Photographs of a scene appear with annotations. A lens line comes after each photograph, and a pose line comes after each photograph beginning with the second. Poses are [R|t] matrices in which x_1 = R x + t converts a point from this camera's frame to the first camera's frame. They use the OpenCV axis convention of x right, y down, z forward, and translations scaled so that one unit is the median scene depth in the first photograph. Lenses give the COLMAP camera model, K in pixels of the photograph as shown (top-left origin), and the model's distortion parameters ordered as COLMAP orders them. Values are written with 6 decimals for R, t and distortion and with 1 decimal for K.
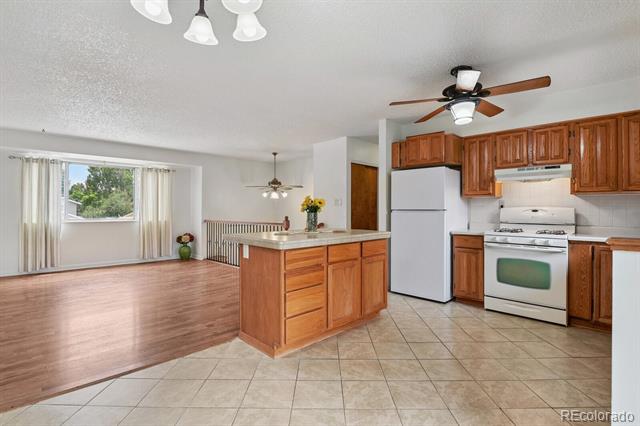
lens RADIAL K [[316.1, 0, 322.1], [0, 316.1, 207.0], [0, 0, 1]] dist [-0.010473, -0.001043]
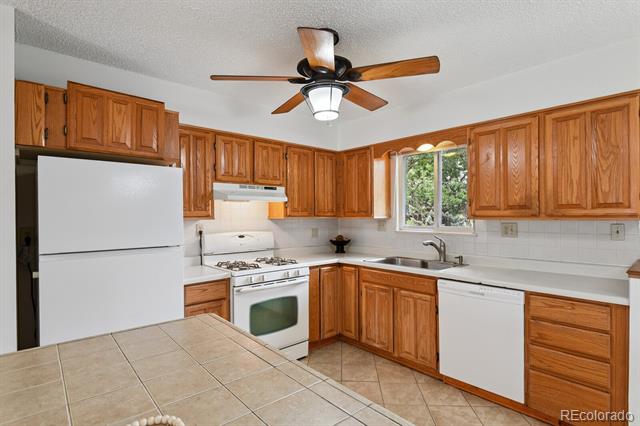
lens RADIAL K [[331.8, 0, 323.5], [0, 331.8, 216.1], [0, 0, 1]] dist [-0.001015, -0.000409]
pose [[0.054647, -0.006514, 0.998485, -0.184589], [-0.002571, 0.999974, 0.006664, -0.046032], [-0.998502, -0.002931, 0.054629, 0.689781]]
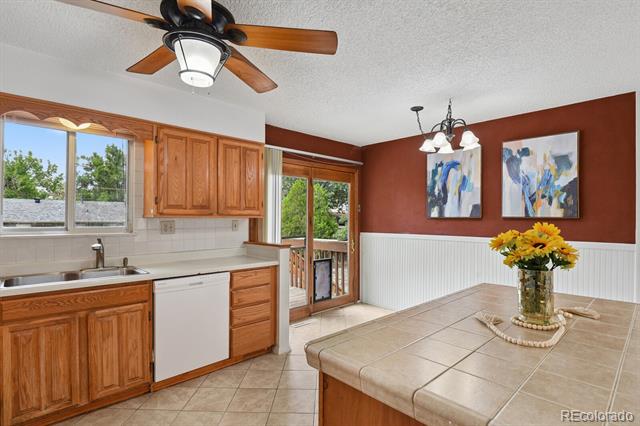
lens RADIAL K [[324.3, 0, 321.9], [0, 324.3, 216.2], [0, 0, 1]] dist [-0.002250, -0.000495]
pose [[-0.999860, -0.005957, 0.015638, 0.168569], [-0.006193, 0.999867, -0.015095, -0.029782], [-0.015546, -0.015189, -0.999764, 1.091783]]
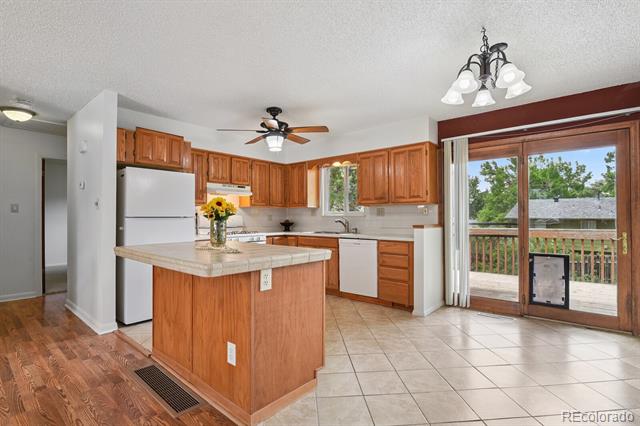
lens RADIAL K [[313.1, 0, 322.9], [0, 313.1, 211.5], [0, 0, 1]] dist [-0.010223, -0.000898]
pose [[-0.080549, 0.015230, 0.996634, -0.620960], [-0.005823, 0.999859, -0.015750, 0.004998], [-0.996734, -0.007072, -0.080449, 0.645731]]
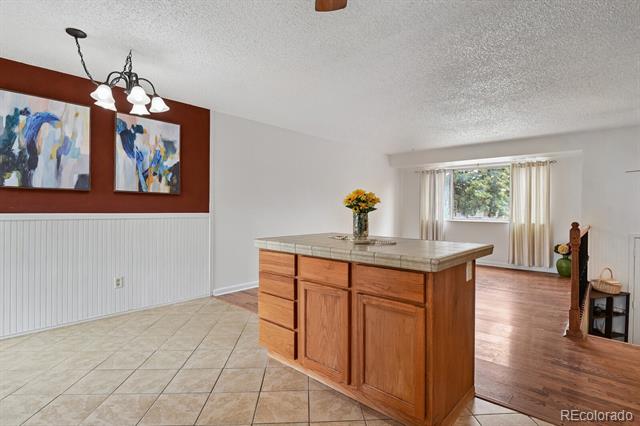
lens RADIAL K [[318.4, 0, 320.7], [0, 318.4, 208.0], [0, 0, 1]] dist [-0.001414, -0.000237]
pose [[0.051479, -0.004412, -0.998664, 0.543954], [0.002565, 0.999988, -0.004286, 0.006148], [0.998671, -0.002341, 0.051490, 0.683184]]
